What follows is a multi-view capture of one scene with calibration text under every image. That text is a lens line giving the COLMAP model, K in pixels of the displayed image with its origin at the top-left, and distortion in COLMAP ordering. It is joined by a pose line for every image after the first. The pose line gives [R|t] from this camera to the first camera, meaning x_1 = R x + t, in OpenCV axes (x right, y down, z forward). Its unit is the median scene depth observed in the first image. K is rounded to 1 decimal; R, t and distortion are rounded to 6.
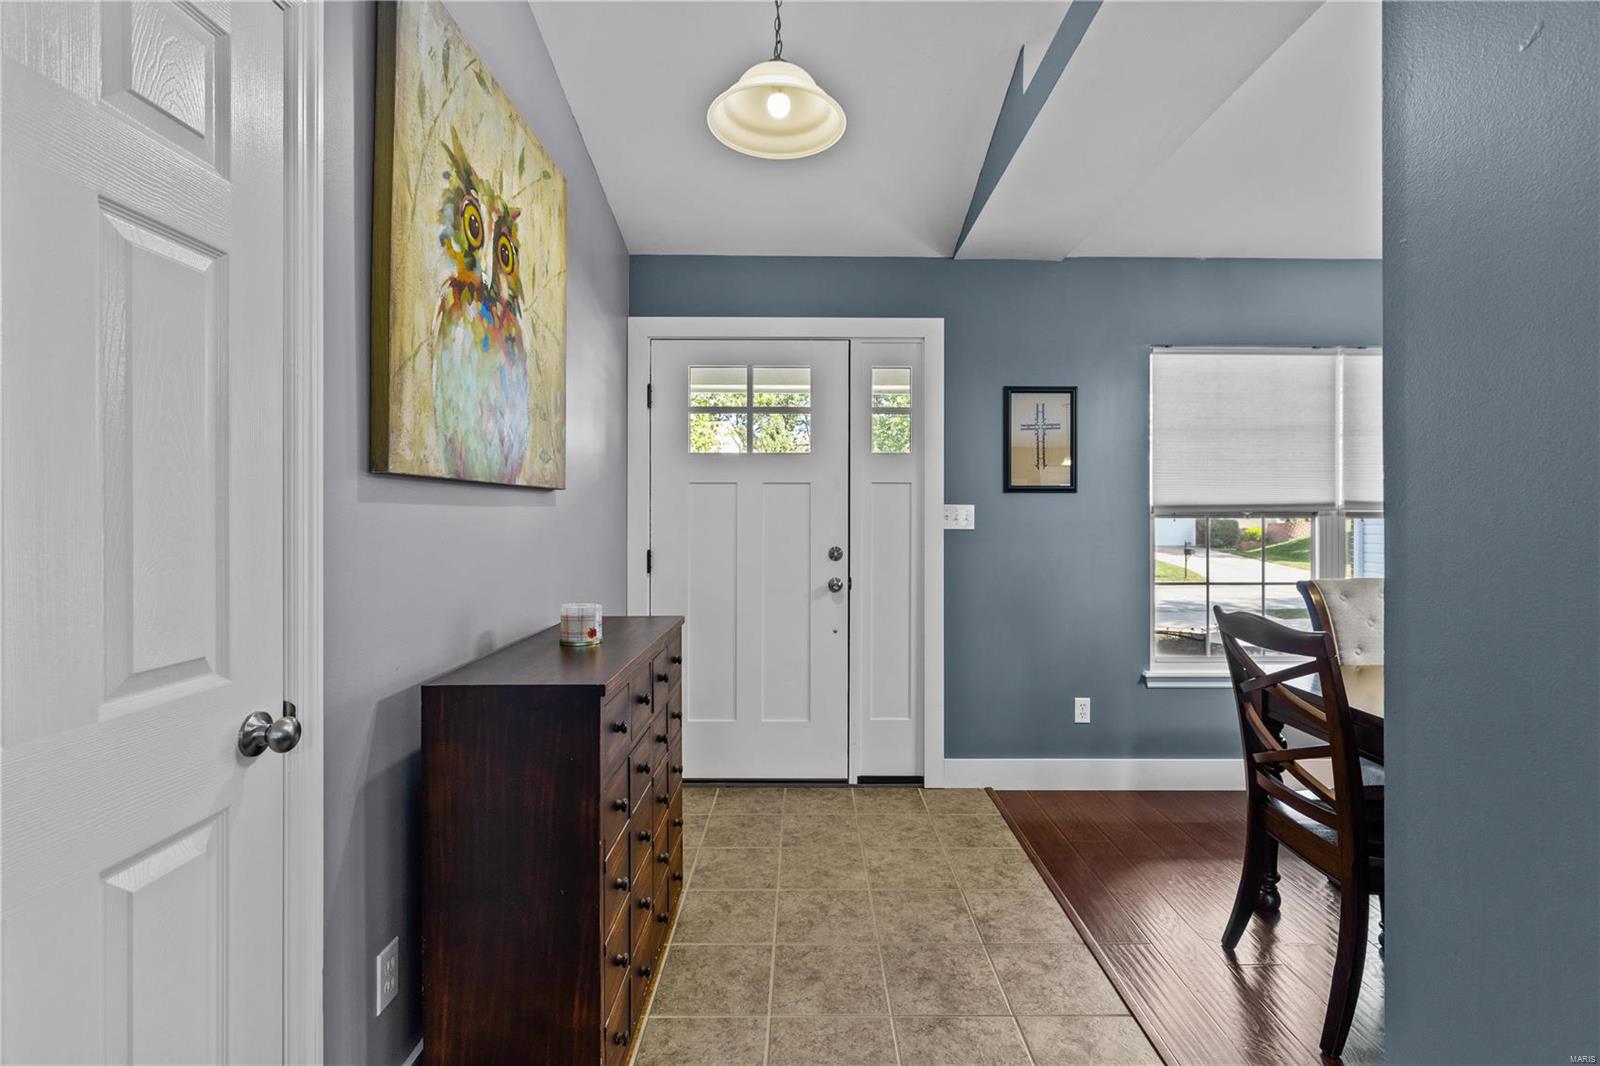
lens RADIAL K [[734.8, 0, 807.7], [0, 734.8, 517.6], [0, 0, 1]] dist [0.001893, 0.000127]
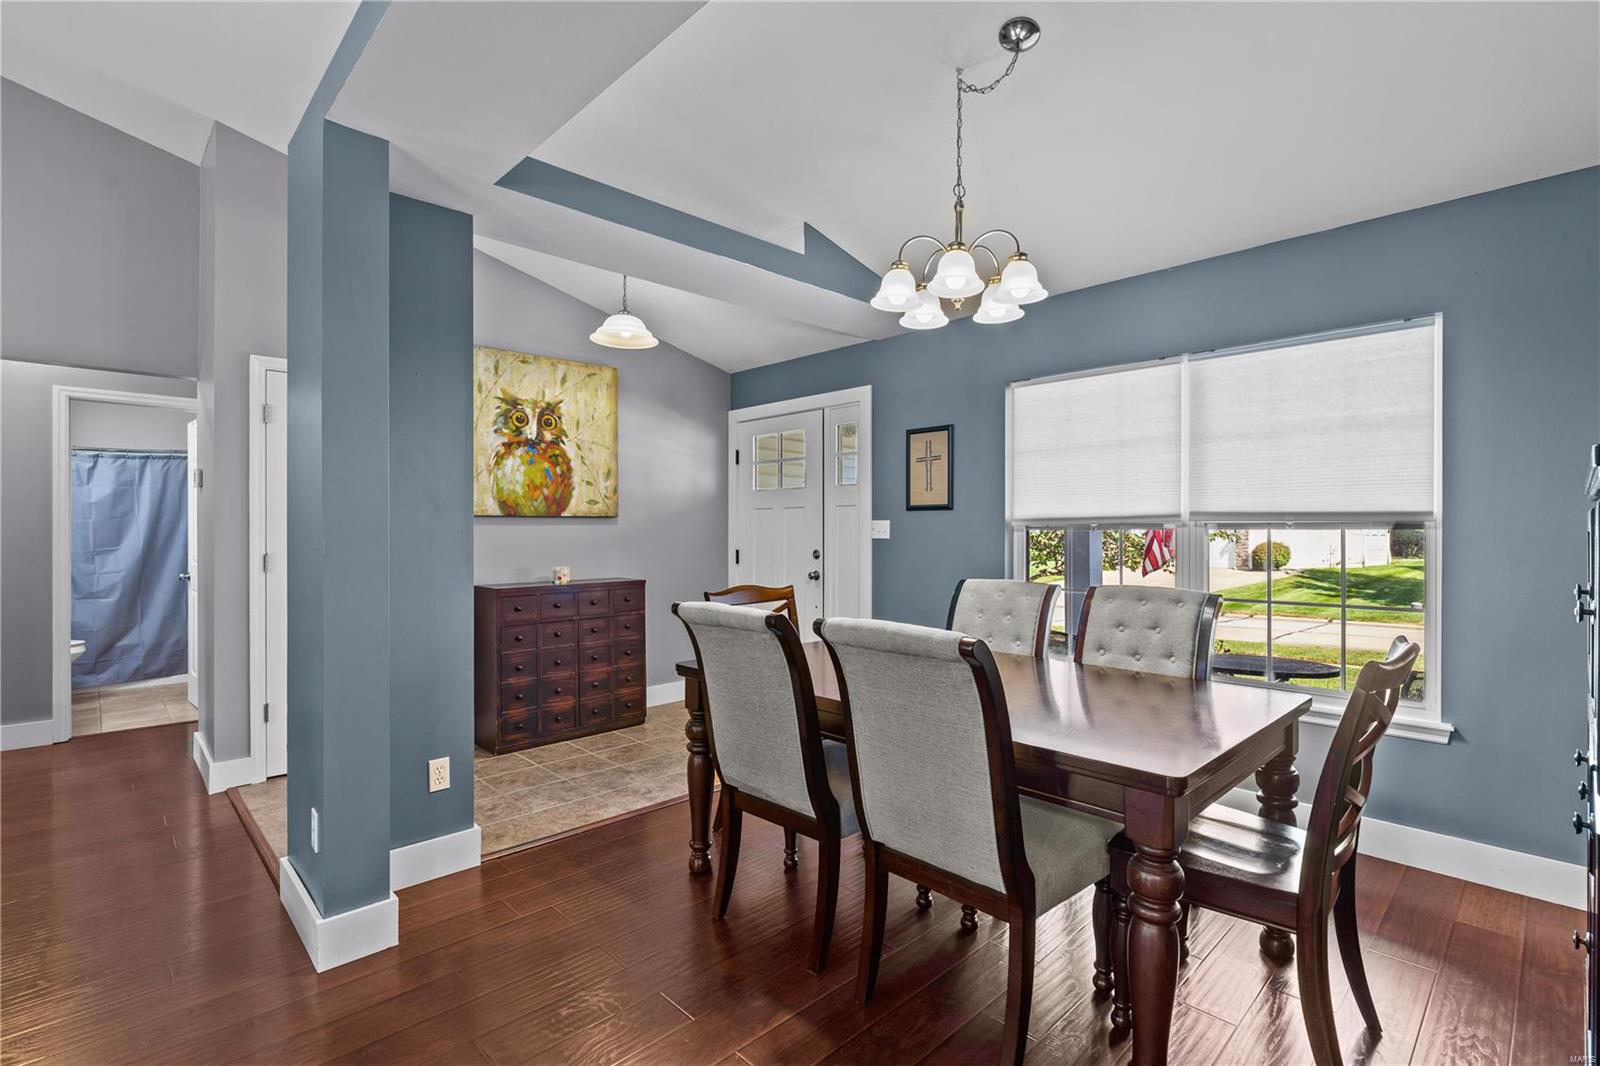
lens RADIAL K [[719.5, 0, 800.0], [0, 719.5, 533.0], [0, 0, 1]] dist [-0.013165, -0.000123]
pose [[0.694146, 0.000680, -0.719834, 1.062558], [0.001035, 0.999998, 0.001943, 0.003080], [0.719833, -0.002093, 0.694144, -0.030686]]
